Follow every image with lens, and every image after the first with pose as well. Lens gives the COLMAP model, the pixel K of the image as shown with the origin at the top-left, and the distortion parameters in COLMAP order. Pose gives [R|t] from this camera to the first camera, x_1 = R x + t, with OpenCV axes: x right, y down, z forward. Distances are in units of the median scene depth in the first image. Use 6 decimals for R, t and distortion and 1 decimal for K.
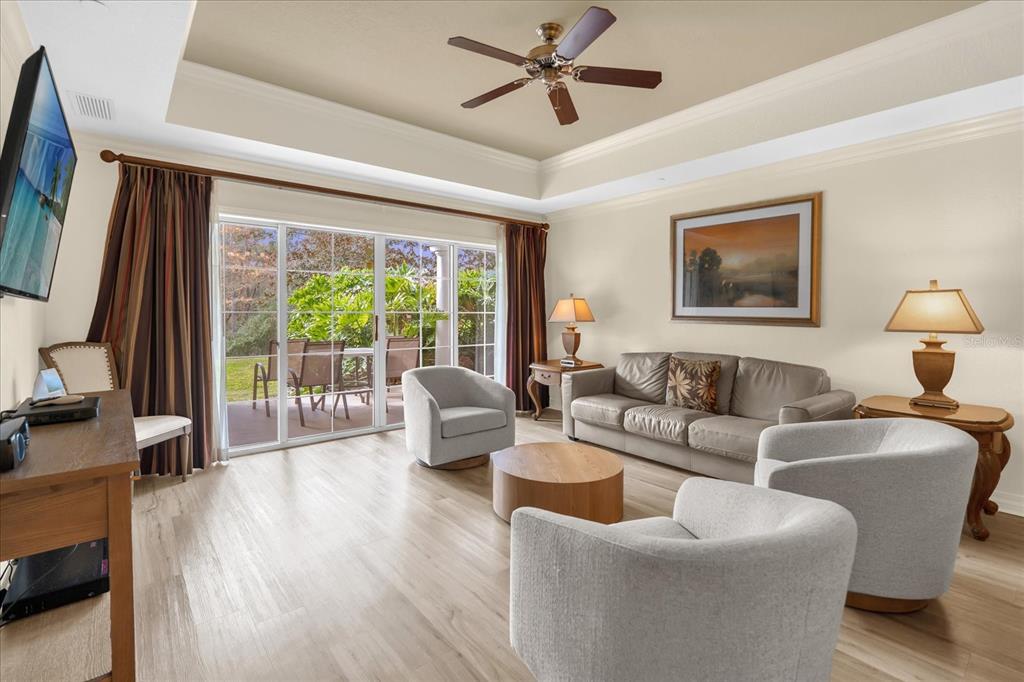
lens RADIAL K [[470.2, 0, 517.2], [0, 470.2, 316.2], [0, 0, 1]] dist [-0.002977, -0.000133]
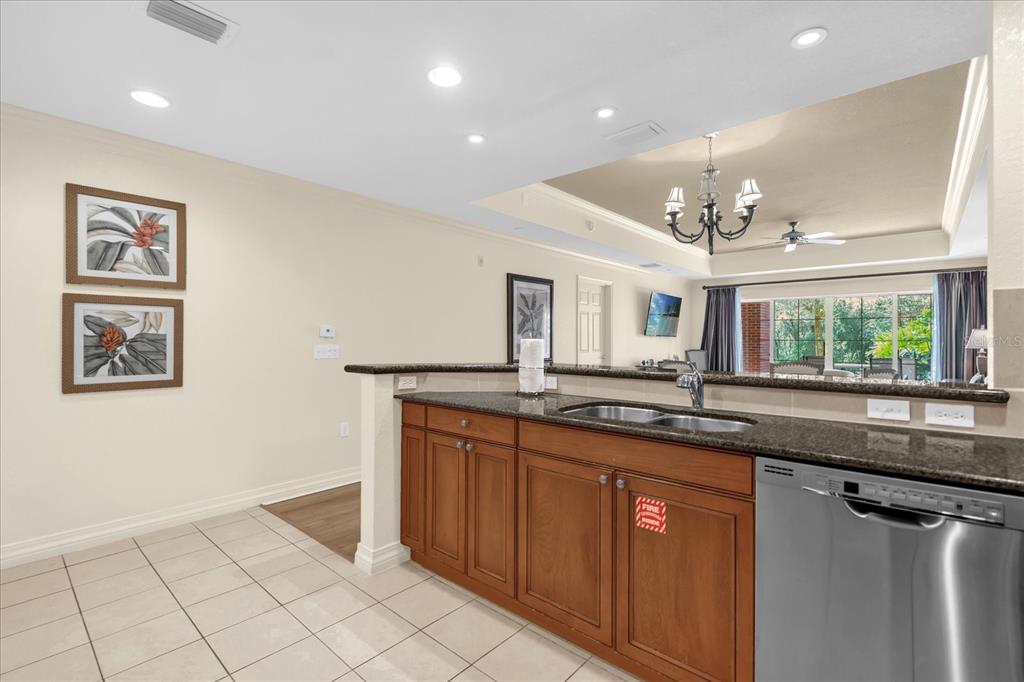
lens RADIAL K [[458.9, 0, 512.0], [0, 458.9, 341.0], [0, 0, 1]] dist [-0.003755, 0.000340]
pose [[0.146862, 0.001904, -0.989155, 1.590631], [-0.013346, 0.999911, -0.000057, 0.014614], [0.989067, 0.013209, 0.146874, -0.554893]]
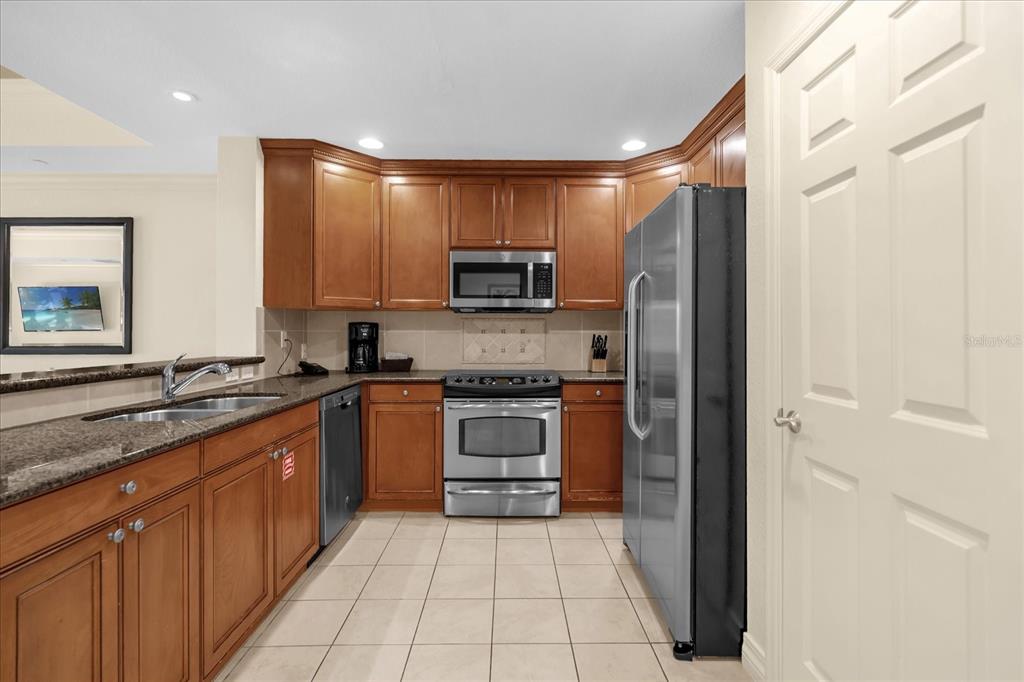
lens RADIAL K [[469.1, 0, 513.6], [0, 469.1, 330.0], [0, 0, 1]] dist [-0.000750, 0.000046]
pose [[0.634872, -0.001992, 0.772615, 0.941883], [0.012412, 0.999894, -0.007621, 0.015736], [-0.772518, 0.014428, 0.634829, -0.932117]]
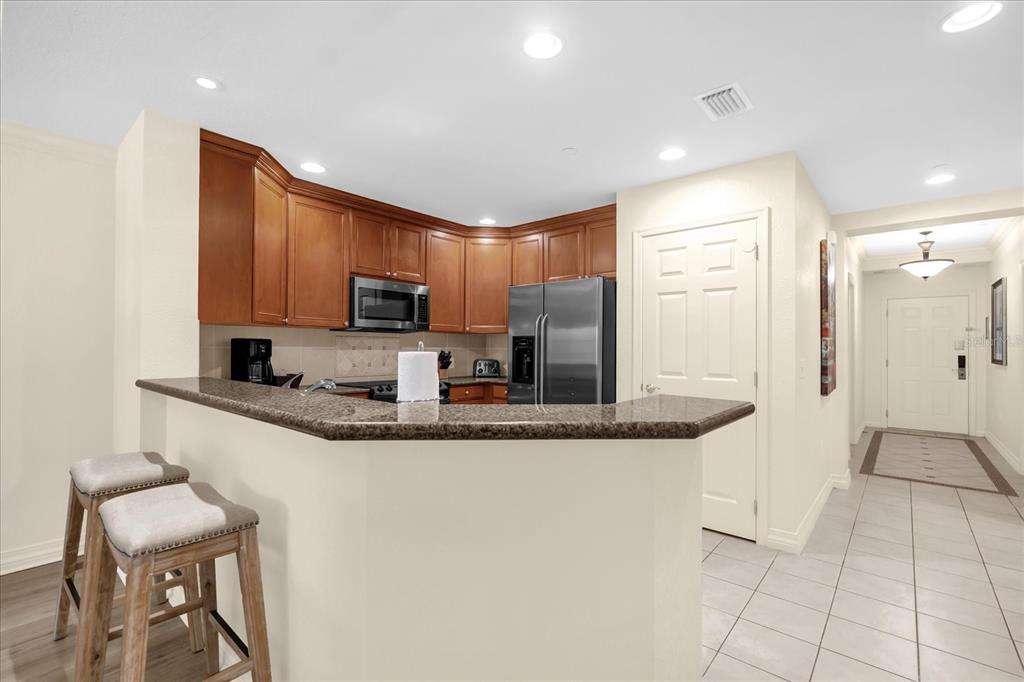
lens RADIAL K [[455.4, 0, 512.0], [0, 455.4, 341.0], [0, 0, 1]] dist [-0.000992, -0.000175]
pose [[-0.160305, 0.006725, 0.987045, 0.547089], [0.005225, 0.999969, -0.005965, 0.002433], [-0.987054, 0.004201, -0.160335, -0.450429]]
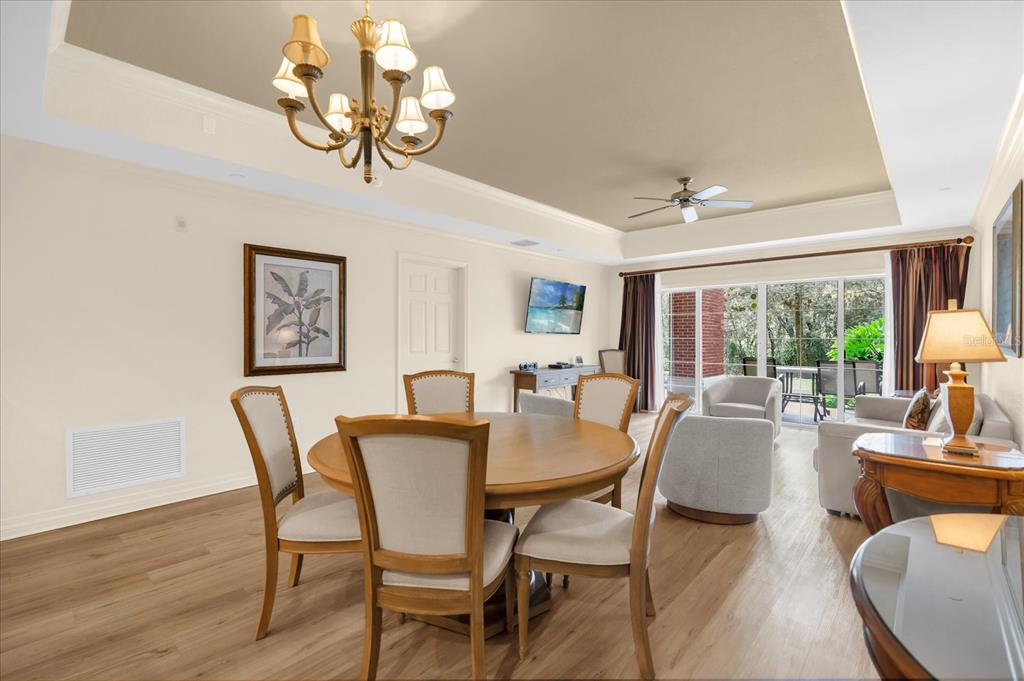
lens RADIAL K [[458.9, 0, 512.0], [0, 458.9, 340.5], [0, 0, 1]] dist [-0.003755, 0.000340]
pose [[0.134473, 0.005472, -0.990902, 1.239722], [-0.012666, 0.999913, 0.003803, 0.003453], [0.990836, 0.012040, 0.134531, 0.094467]]
